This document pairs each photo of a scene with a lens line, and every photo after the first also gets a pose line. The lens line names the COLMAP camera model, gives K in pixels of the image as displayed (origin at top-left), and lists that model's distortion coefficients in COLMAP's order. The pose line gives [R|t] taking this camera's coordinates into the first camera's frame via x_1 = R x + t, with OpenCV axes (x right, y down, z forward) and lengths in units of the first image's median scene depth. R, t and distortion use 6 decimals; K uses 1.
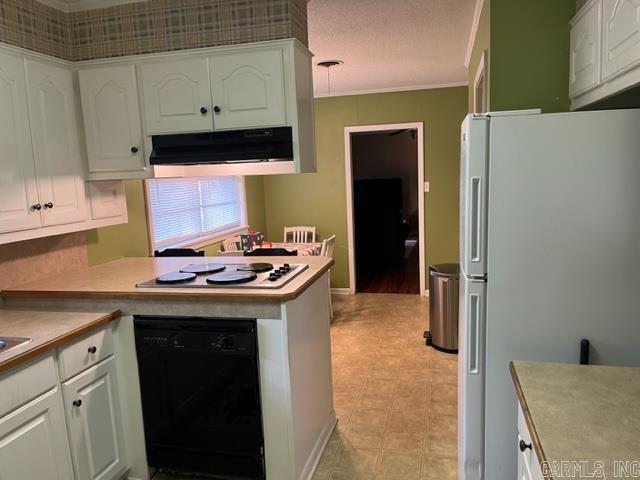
lens RADIAL K [[482.1, 0, 321.4], [0, 482.1, 243.1], [0, 0, 1]] dist [0.102917, -0.146203]
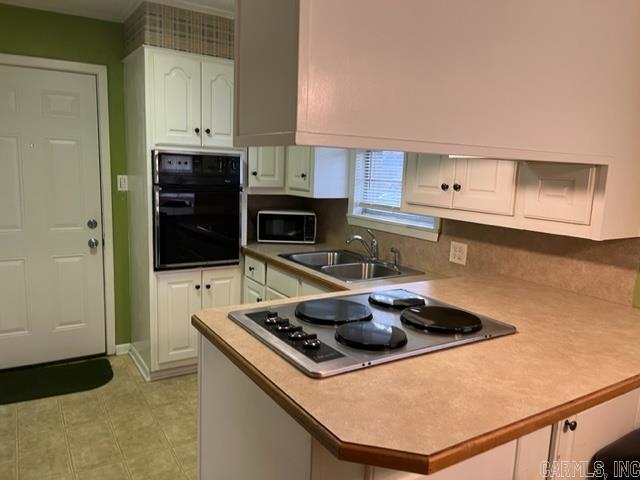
lens RADIAL K [[482.1, 0, 321.4], [0, 482.1, 243.1], [0, 0, 1]] dist [0.102917, -0.146203]
pose [[-0.689000, 0.128626, -0.713256, 0.237503], [-0.112806, 0.953100, 0.280848, -0.168356], [0.715929, 0.273964, -0.642176, 1.177551]]
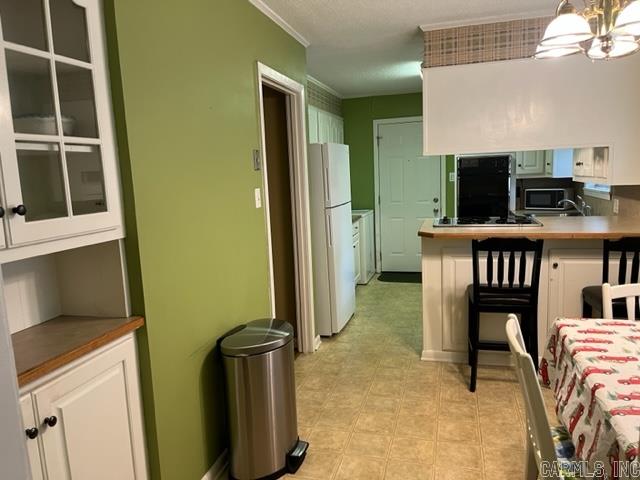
lens RADIAL K [[482.1, 0, 321.4], [0, 482.1, 243.1], [0, 0, 1]] dist [0.102917, -0.146203]
pose [[-0.996519, 0.077858, 0.029795, 0.231637], [0.083113, 0.955631, 0.282597, -0.295349], [-0.006470, 0.284089, -0.958776, 2.181247]]
